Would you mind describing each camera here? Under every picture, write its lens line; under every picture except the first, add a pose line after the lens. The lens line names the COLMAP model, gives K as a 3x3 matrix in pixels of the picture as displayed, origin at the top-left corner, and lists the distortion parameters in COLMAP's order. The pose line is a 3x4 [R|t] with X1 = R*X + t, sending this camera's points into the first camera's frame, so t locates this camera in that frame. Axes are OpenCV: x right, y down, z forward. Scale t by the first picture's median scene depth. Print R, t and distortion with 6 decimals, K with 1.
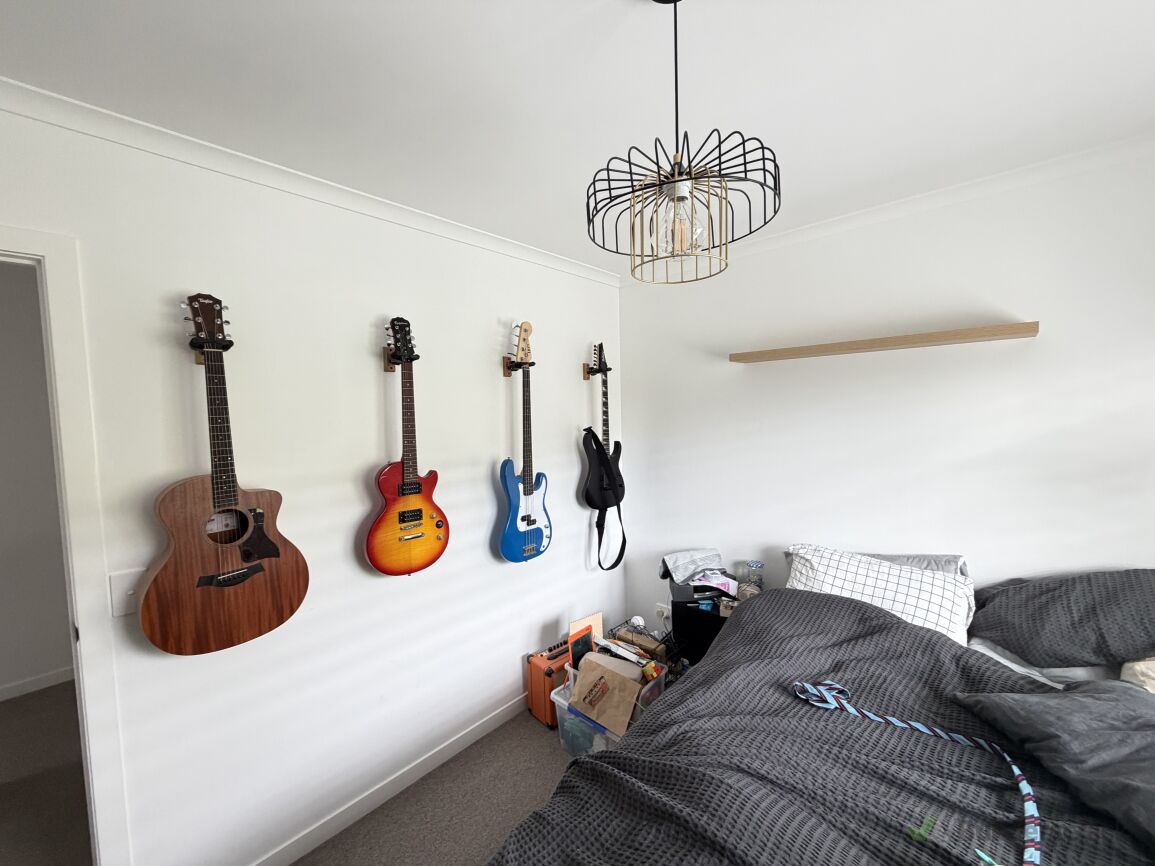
lens RADIAL K [[457.8, 0, 576.6], [0, 457.8, 433.7], [0, 0, 1]] dist [-0.000145, 0.000167]
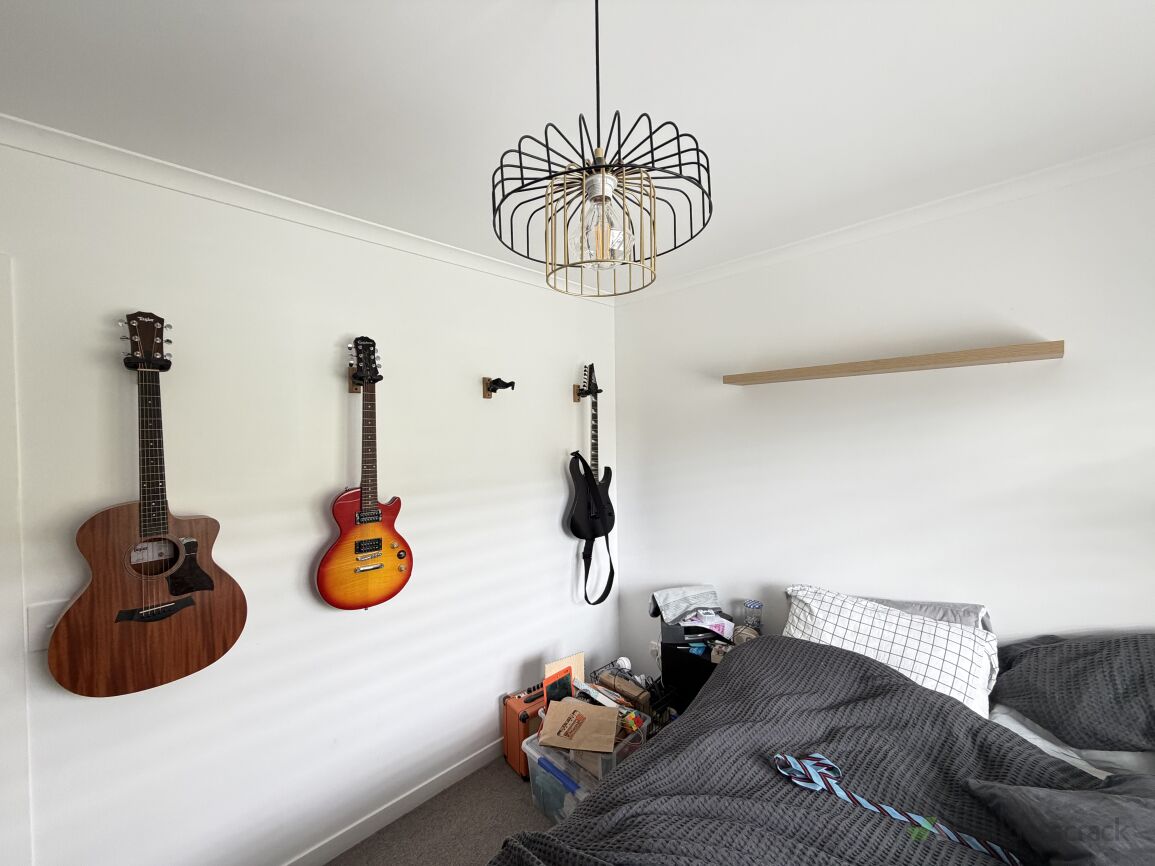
lens RADIAL K [[457.8, 0, 577.1], [0, 457.8, 434.2], [0, 0, 1]] dist [-0.000145, 0.000167]
pose [[0.998508, 0.010591, -0.053573, 0.136684], [-0.012838, 0.999044, -0.041781, -0.018462], [0.053079, 0.042407, 0.997689, 0.090124]]
